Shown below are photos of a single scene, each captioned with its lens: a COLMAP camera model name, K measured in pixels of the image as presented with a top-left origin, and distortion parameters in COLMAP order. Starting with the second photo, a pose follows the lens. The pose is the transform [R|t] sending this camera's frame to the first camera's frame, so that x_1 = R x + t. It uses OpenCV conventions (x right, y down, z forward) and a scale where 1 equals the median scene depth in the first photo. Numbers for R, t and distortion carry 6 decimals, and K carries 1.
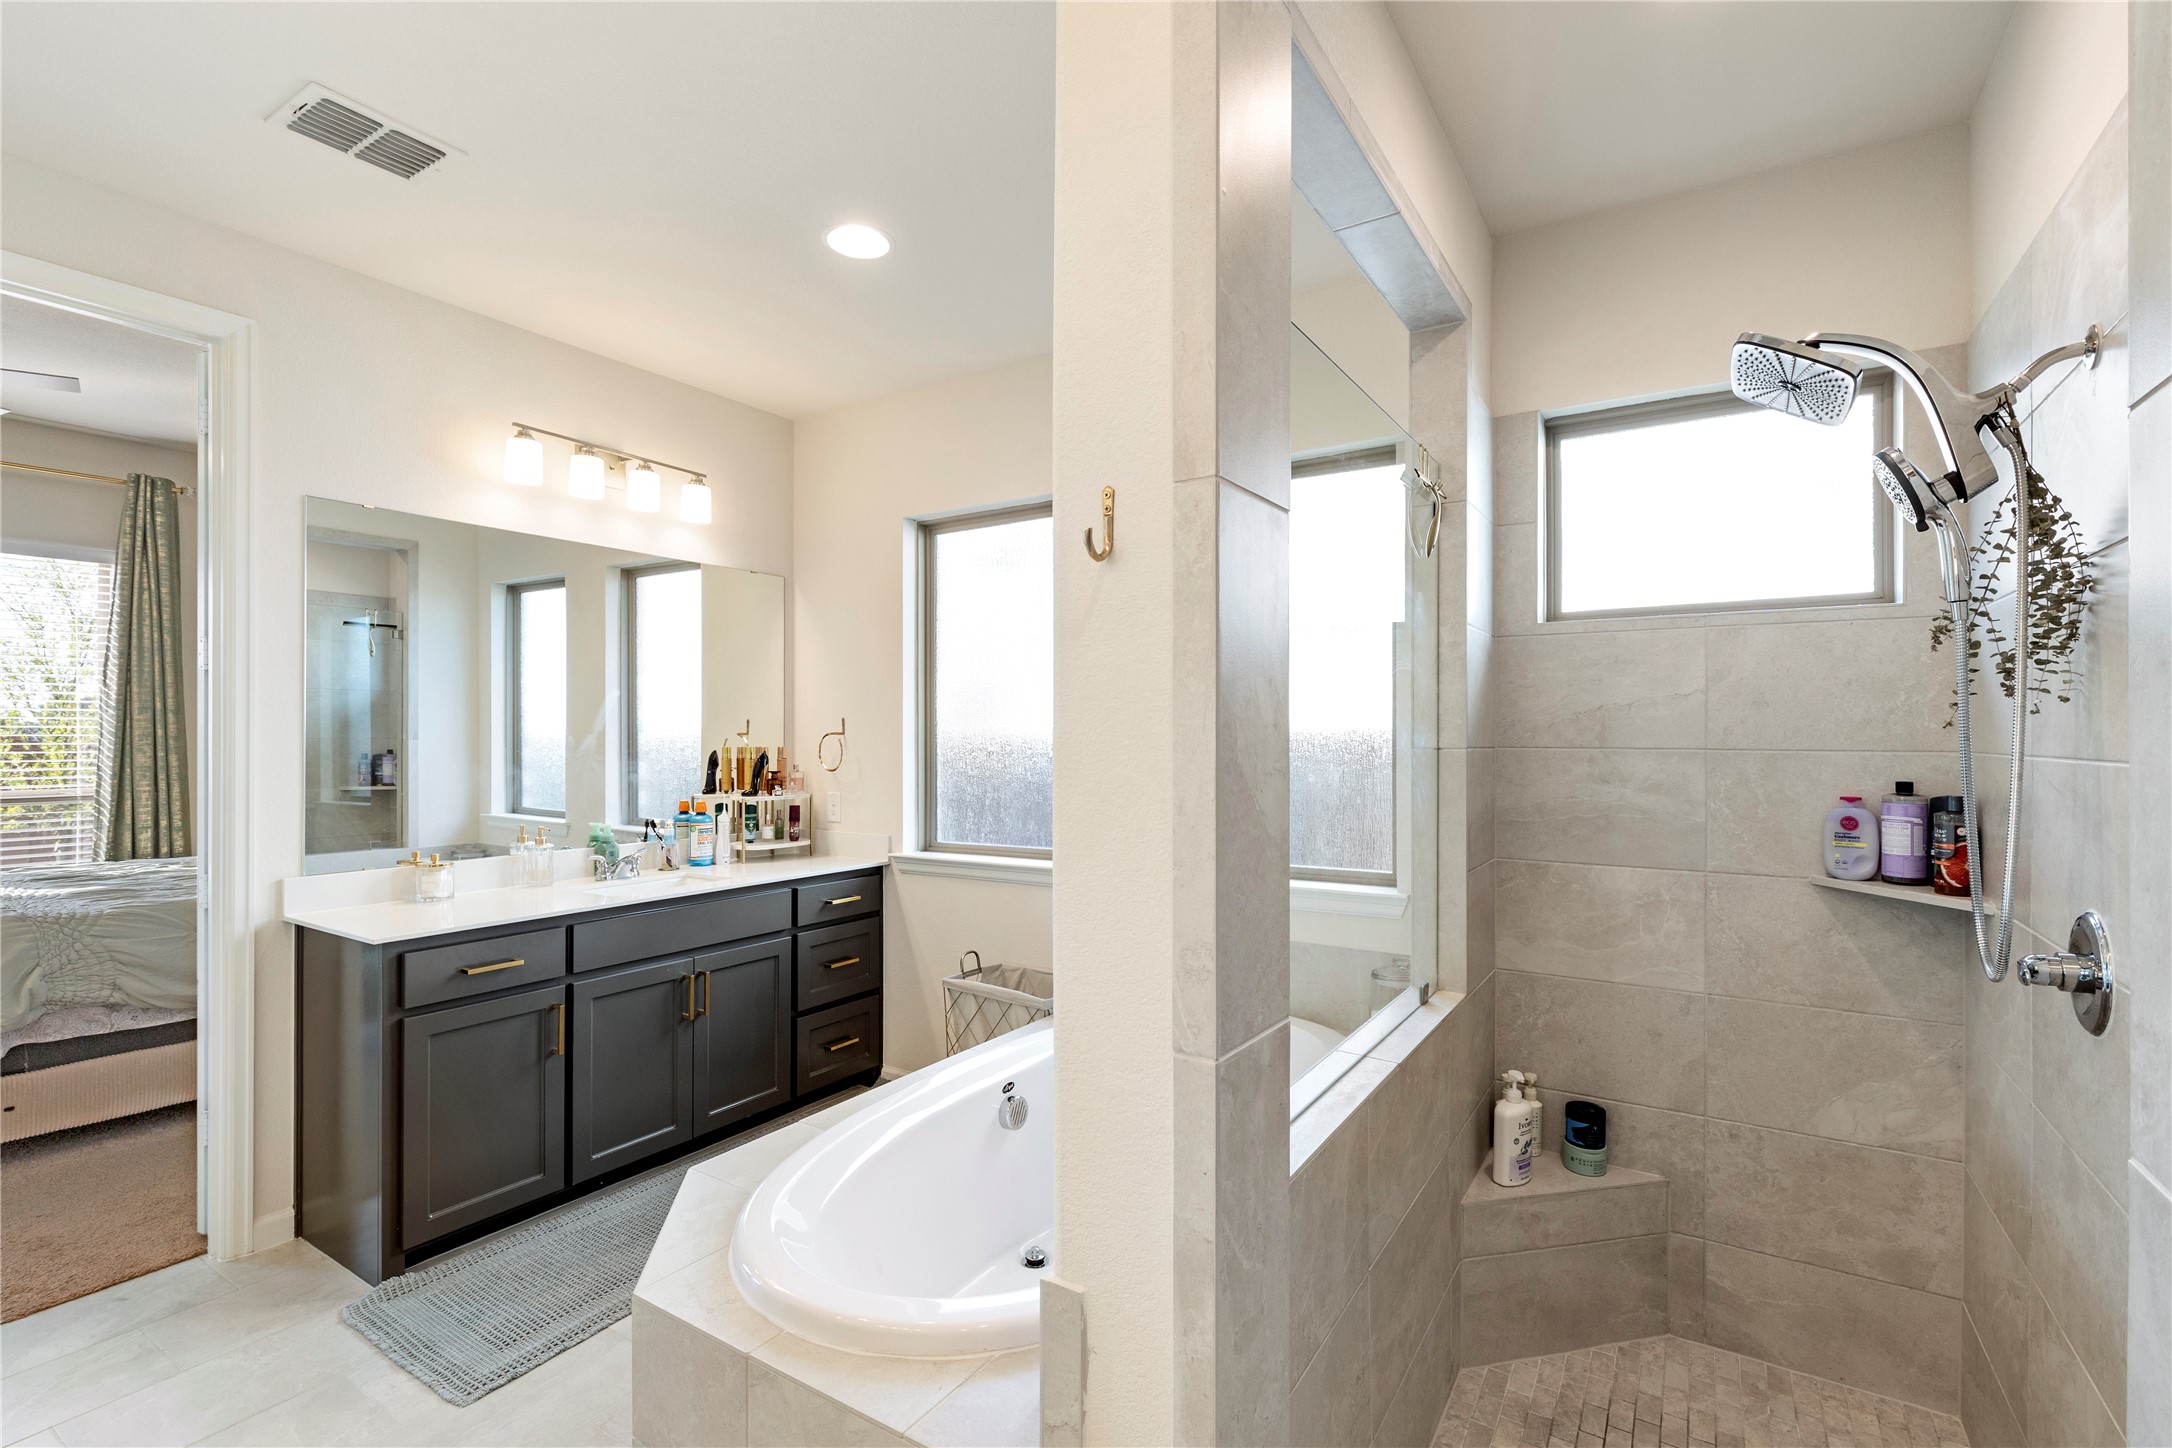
lens RADIAL K [[976.9, 0, 1088.5], [0, 976.9, 732.8], [0, 0, 1]] dist [0.004589, -0.001984]
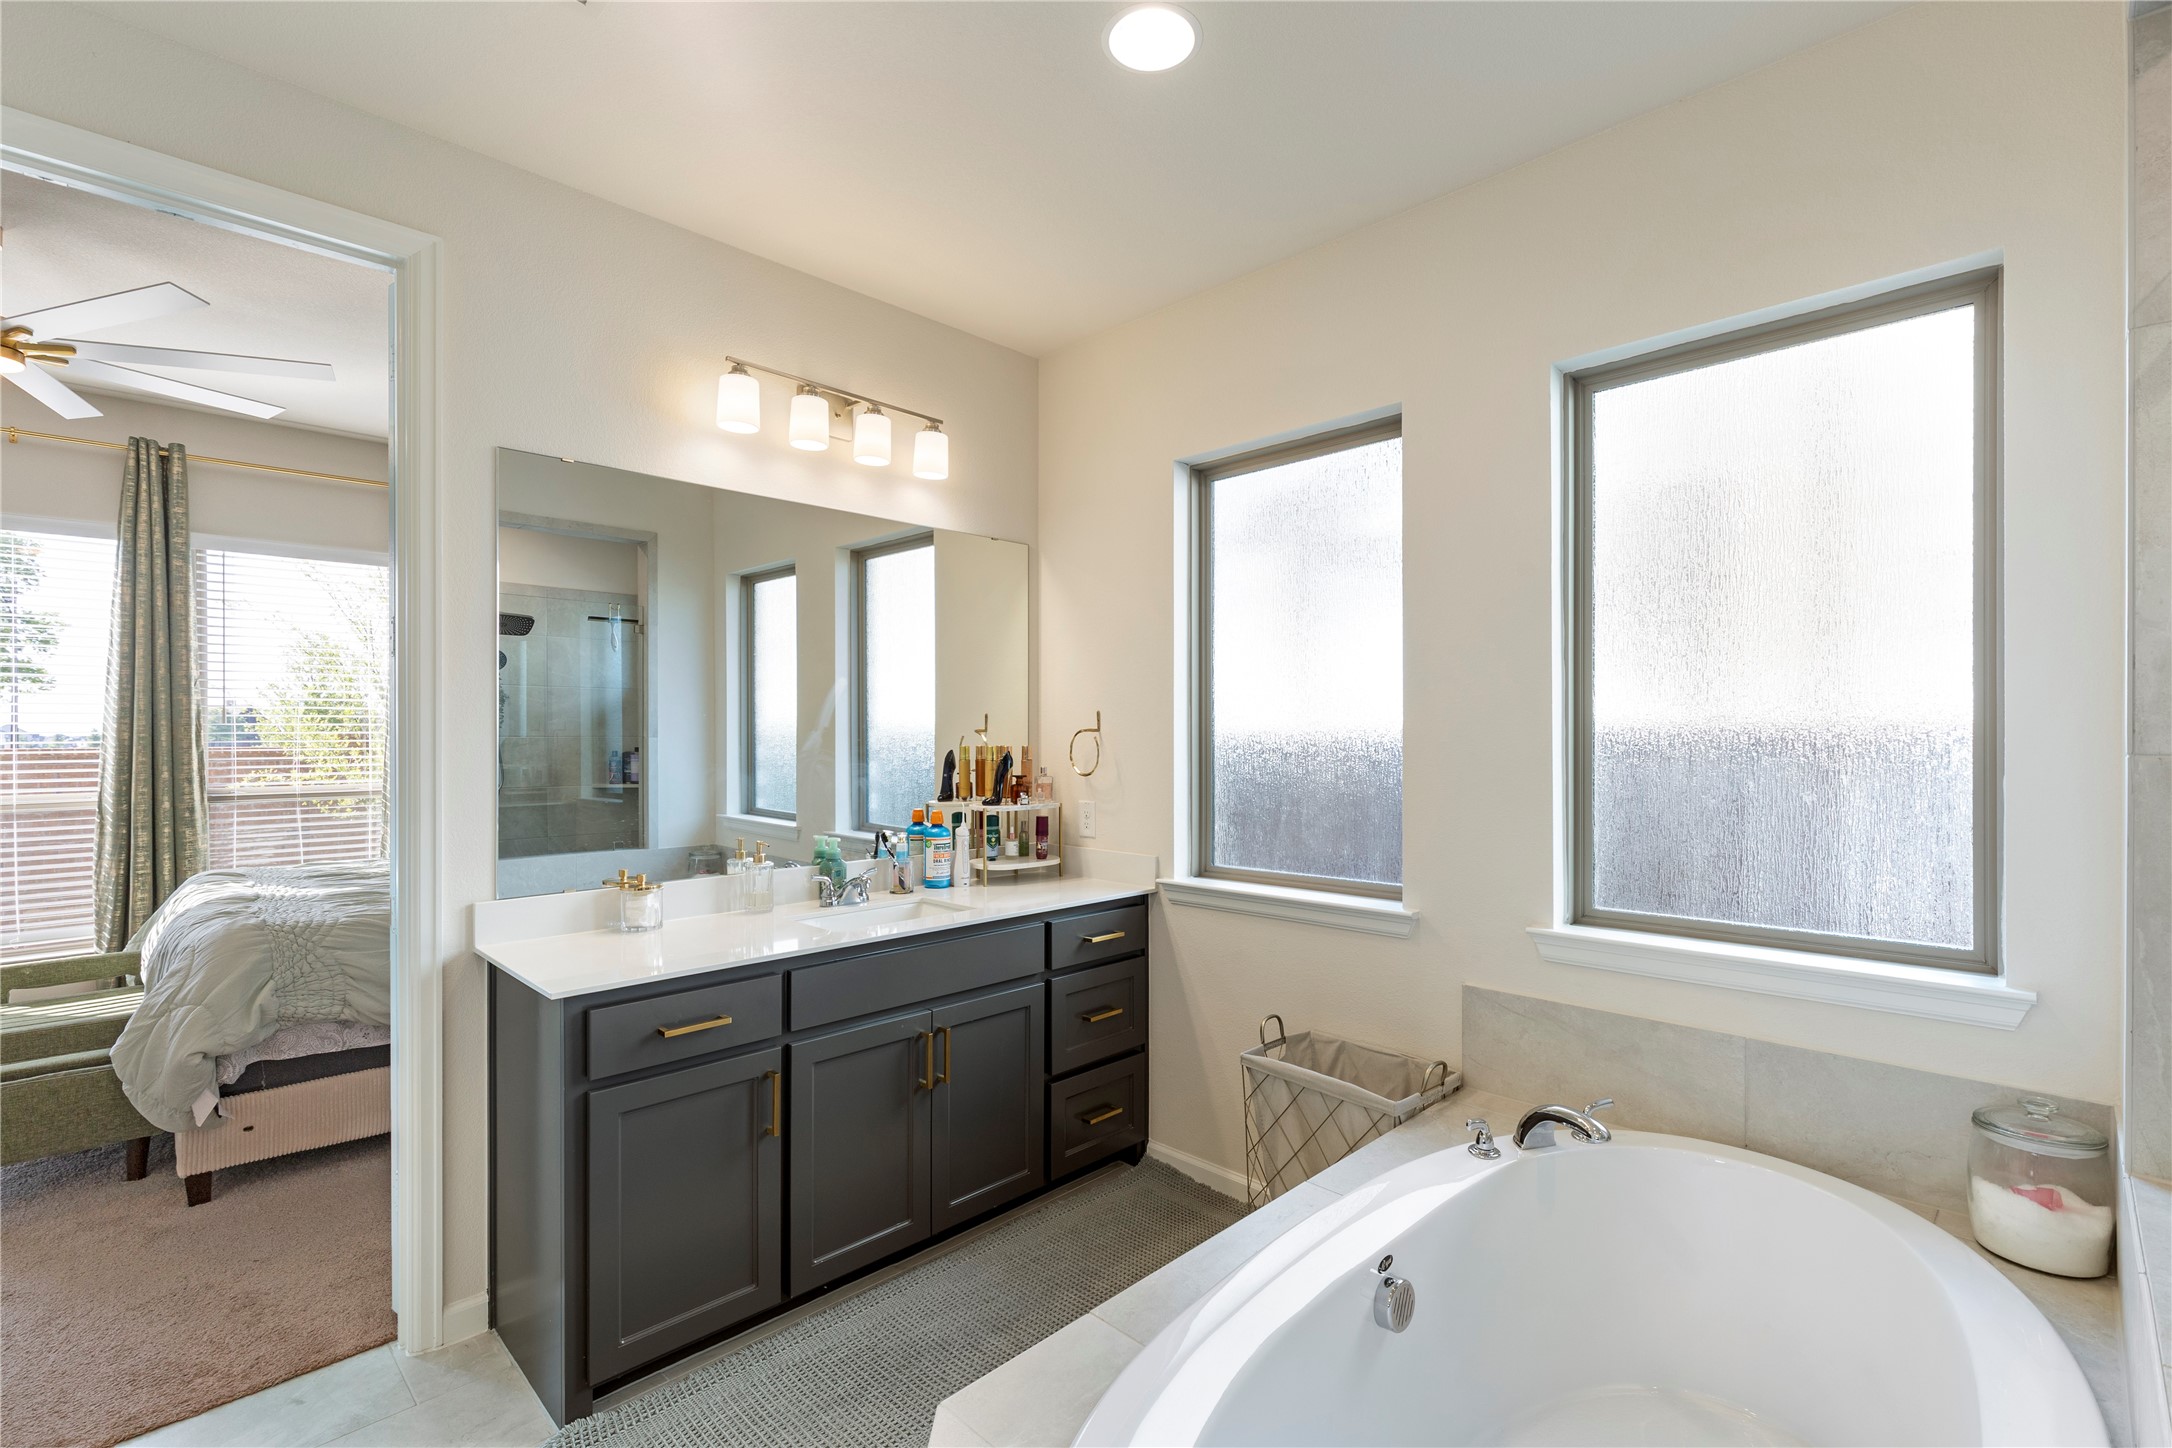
lens RADIAL K [[976.9, 0, 1084.2], [0, 976.9, 733.8], [0, 0, 1]] dist [0.004589, -0.001984]
pose [[0.976643, -0.000278, -0.214868, -0.107489], [0.001089, 0.999993, 0.003656, 0.001067], [0.214865, -0.003804, 0.976636, 0.241209]]
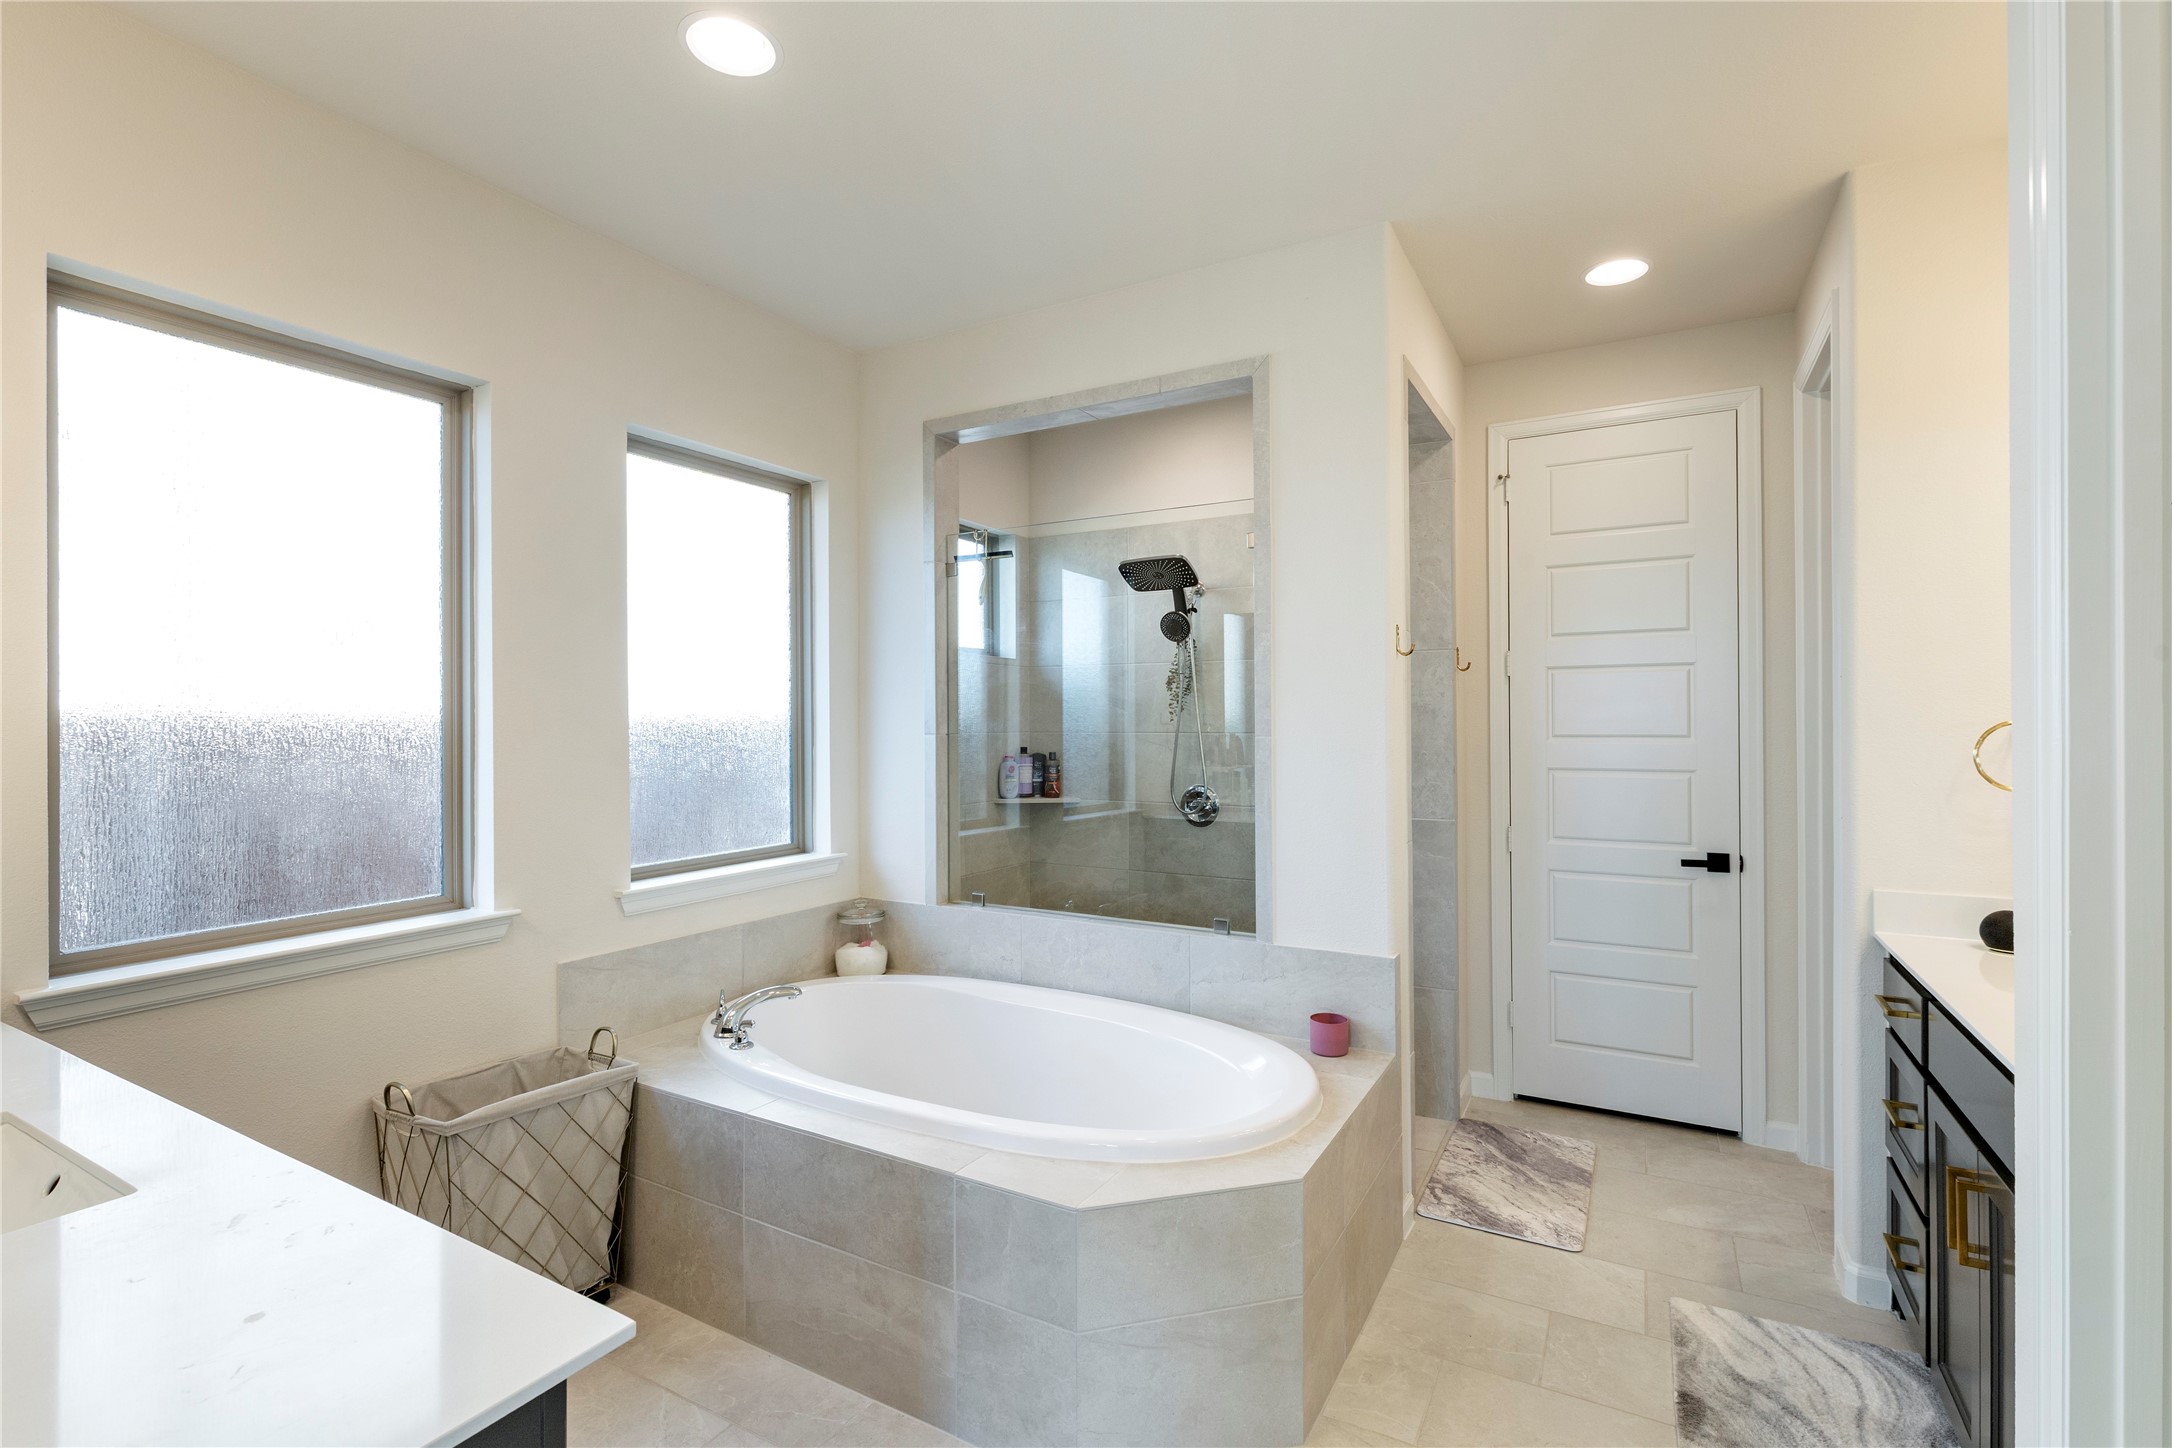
lens RADIAL K [[976.9, 0, 1068.2], [0, 976.9, 714.9], [0, 0, 1]] dist [0.004589, -0.001984]
pose [[-0.030380, 0.010715, 0.999481, -0.799212], [0.003438, 0.999938, -0.010616, 0.003490], [-0.999533, 0.003113, -0.030415, 0.645438]]
